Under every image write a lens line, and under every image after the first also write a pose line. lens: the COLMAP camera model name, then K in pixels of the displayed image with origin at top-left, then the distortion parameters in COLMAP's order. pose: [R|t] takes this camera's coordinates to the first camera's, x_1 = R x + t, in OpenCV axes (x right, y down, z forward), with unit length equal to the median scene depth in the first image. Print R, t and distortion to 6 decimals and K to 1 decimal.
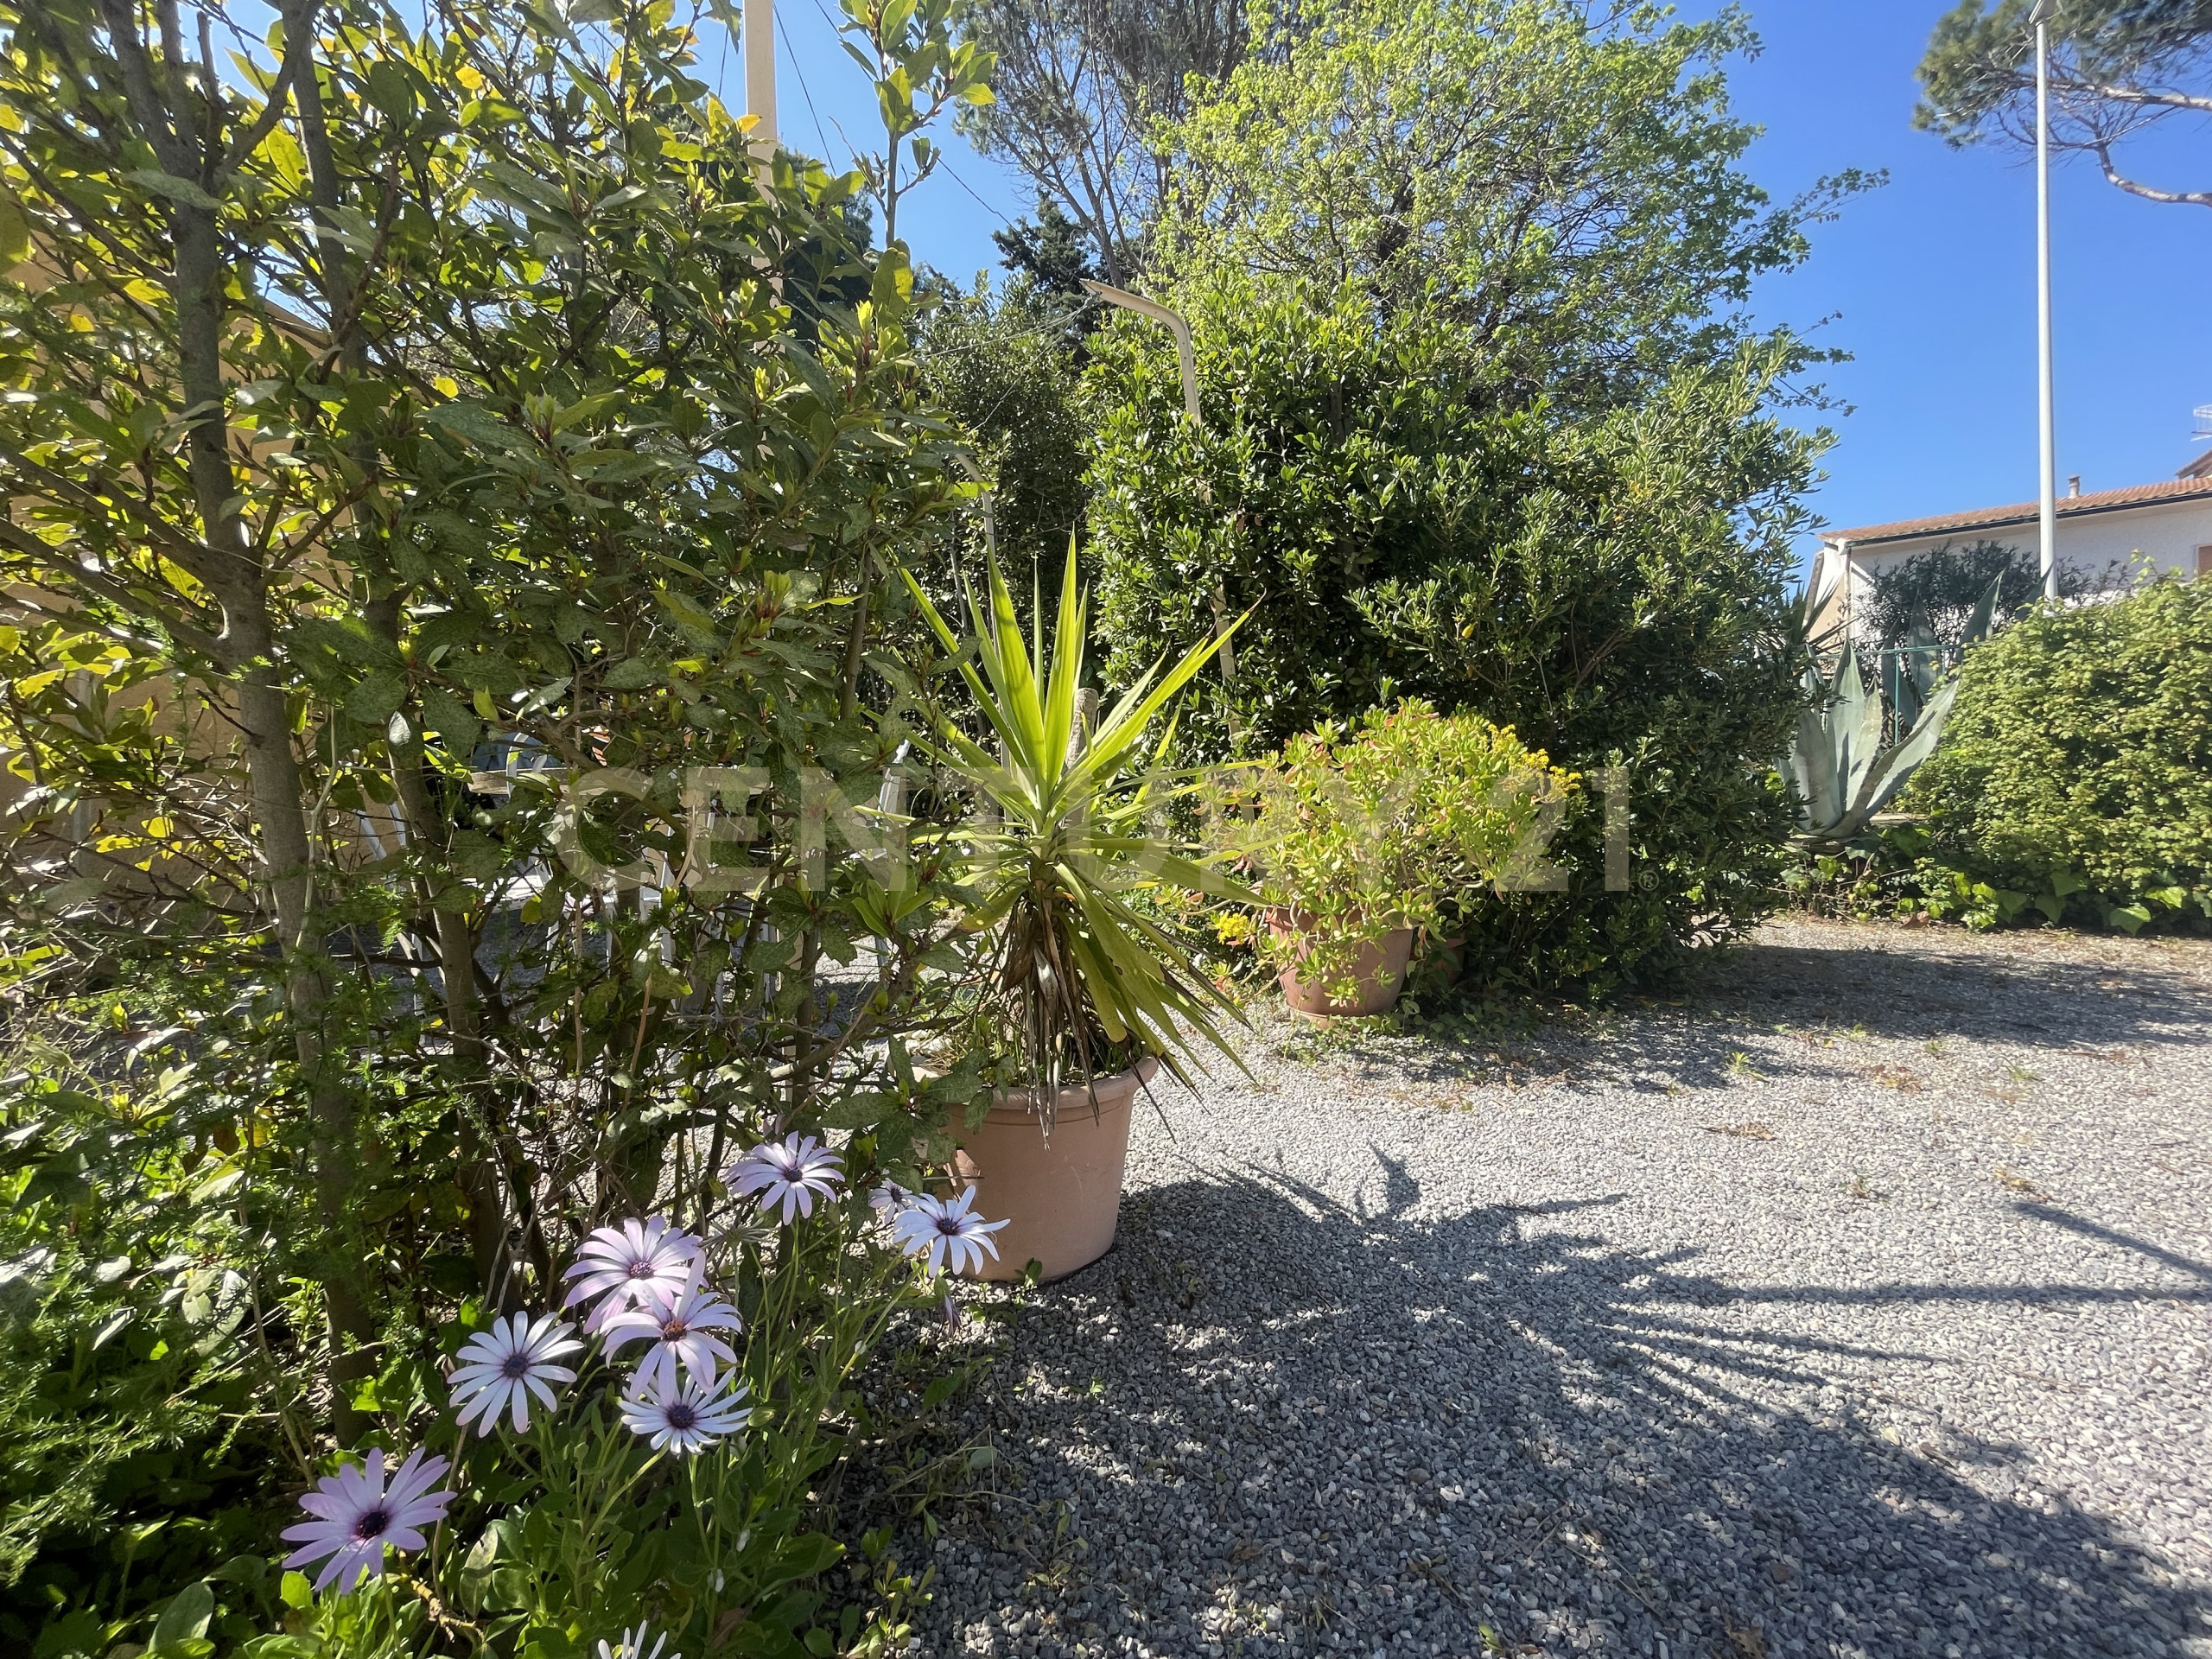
lens RADIAL K [[891.6, 0, 1107.3], [0, 891.6, 834.1], [0, 0, 1]] dist [-0.002169, -0.000071]
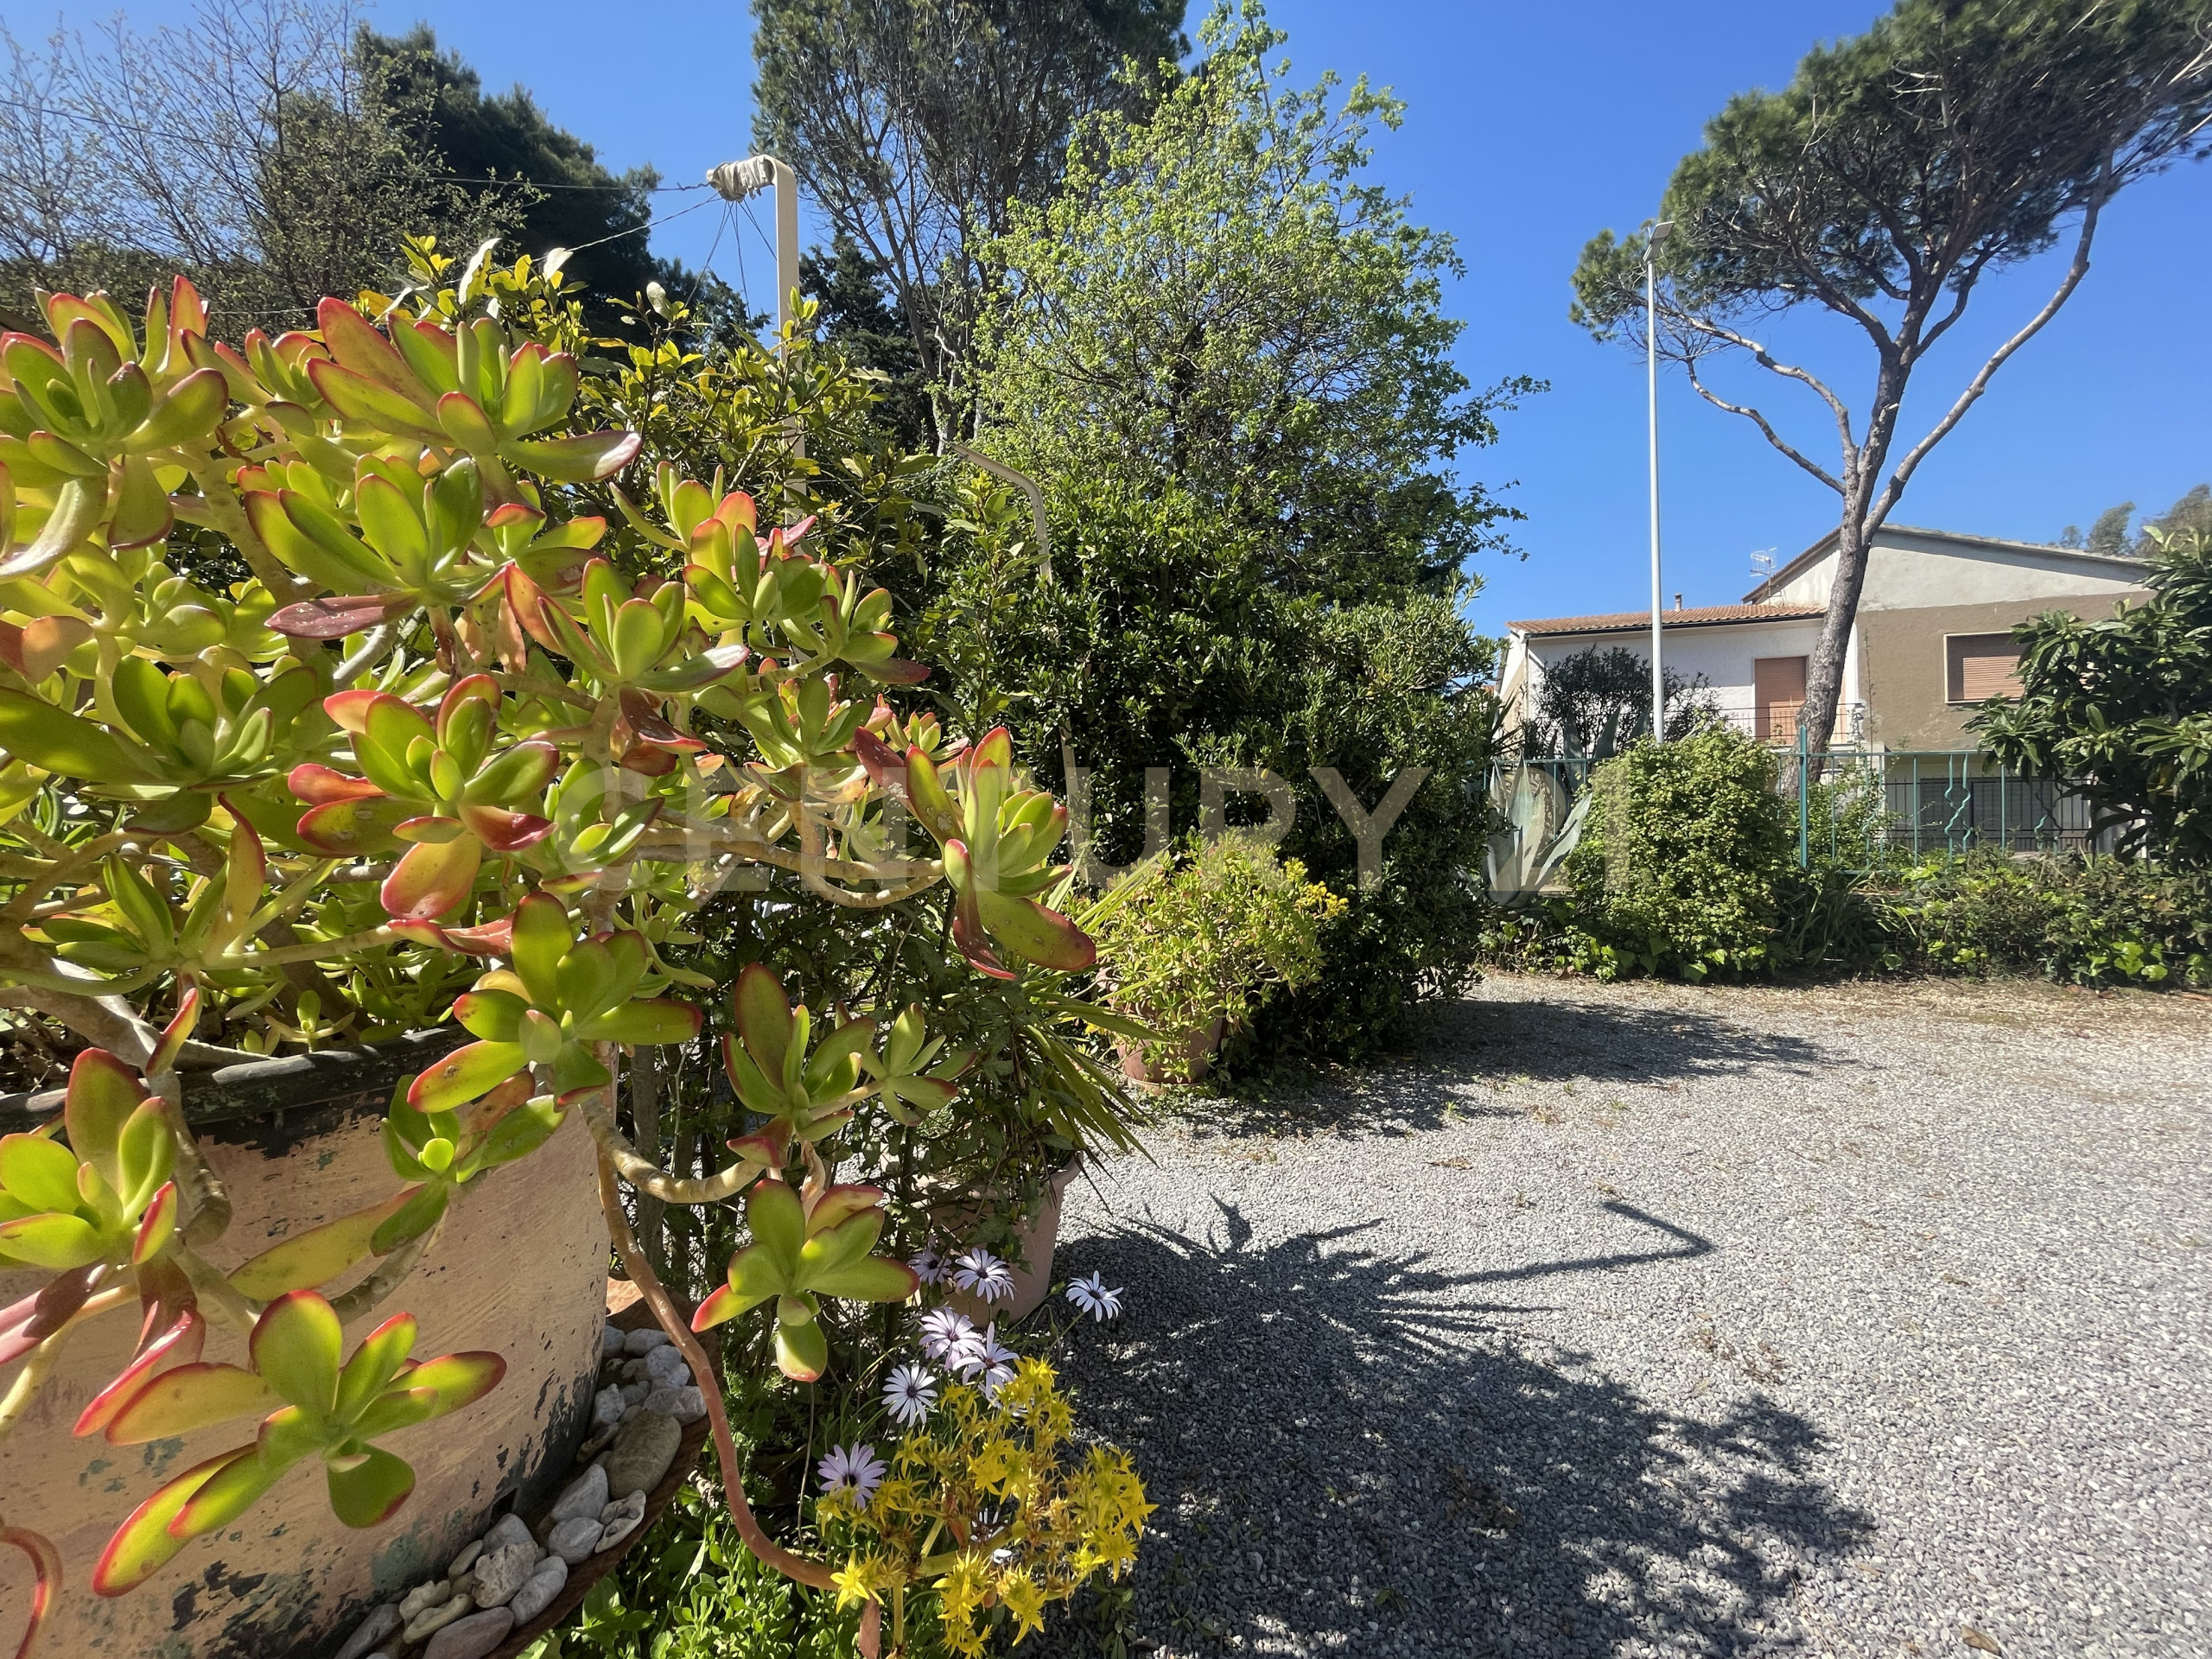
lens RADIAL K [[891.6, 0, 1107.2], [0, 891.6, 831.8], [0, 0, 1]] dist [-0.002169, -0.000071]
pose [[0.968236, 0.019920, 0.249242, -0.132313], [-0.012472, 0.999428, -0.031426, -0.101077], [-0.249726, 0.027319, 0.967931, -0.181638]]
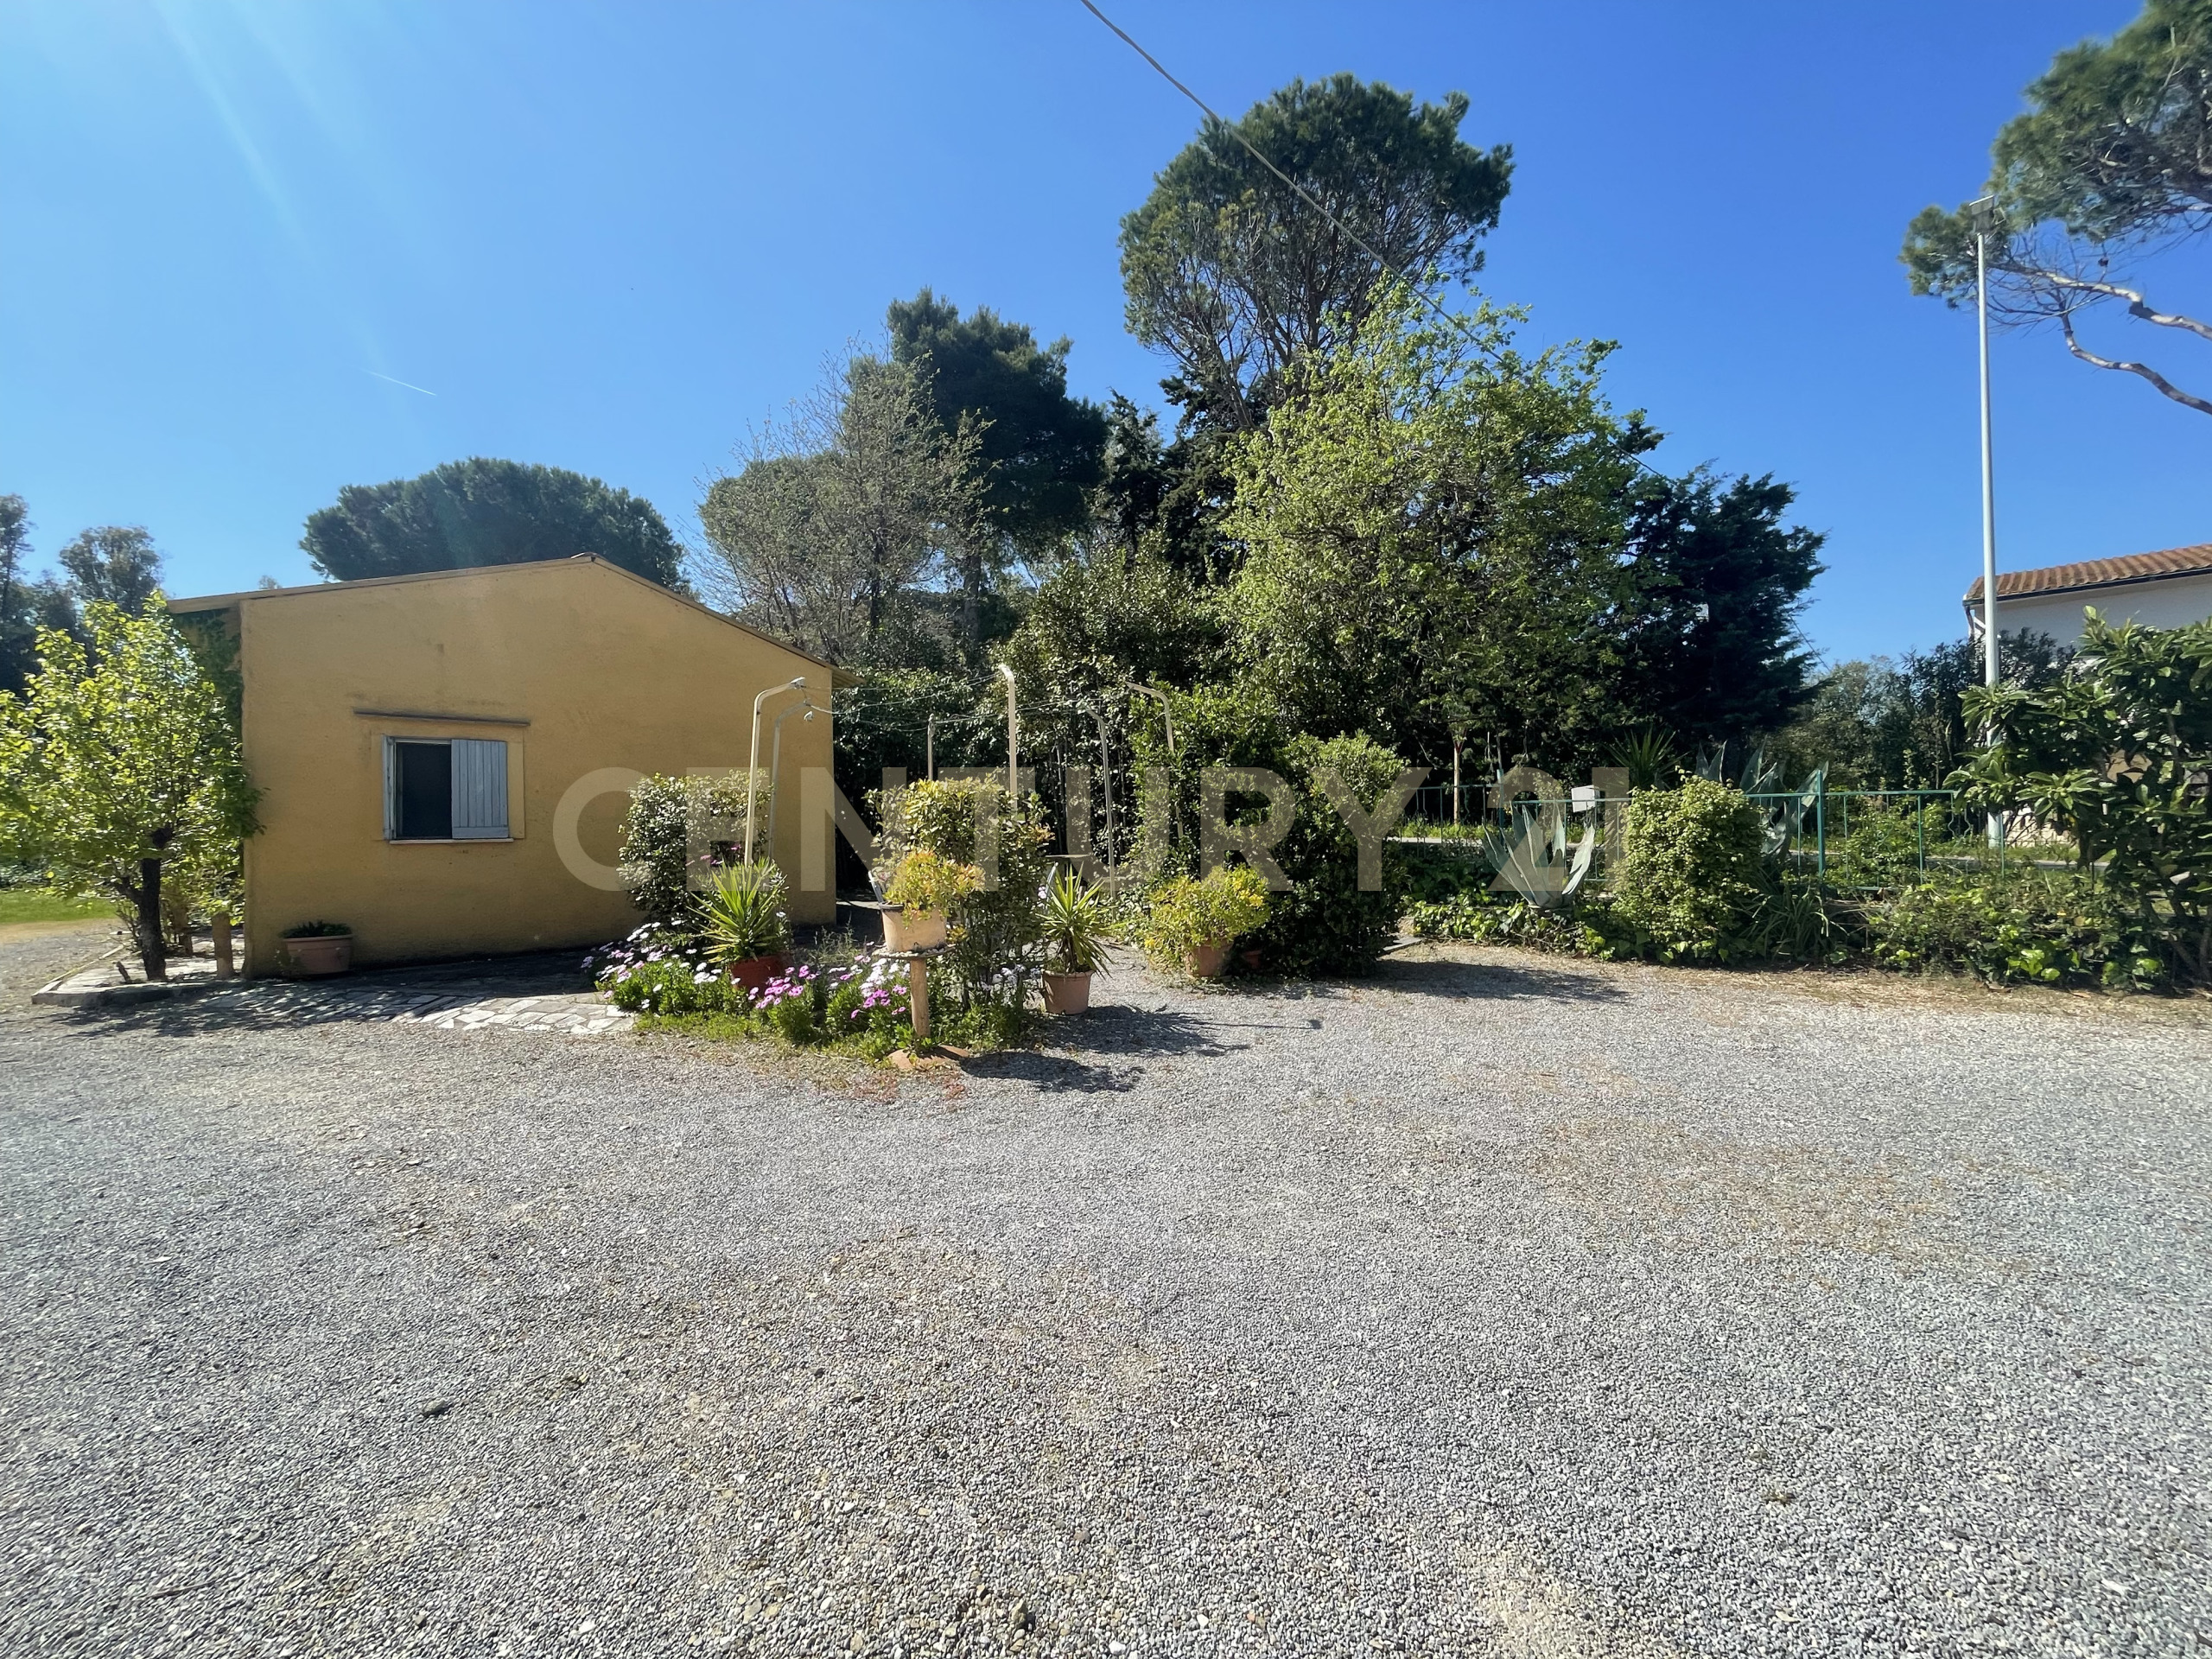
lens RADIAL K [[891.6, 0, 1114.6], [0, 891.6, 836.2], [0, 0, 1]] dist [-0.002169, -0.000071]
pose [[0.979371, 0.011792, -0.201724, 0.534845], [-0.014622, 0.999814, -0.012544, -0.188885], [0.201538, 0.015235, 0.979362, -1.718685]]
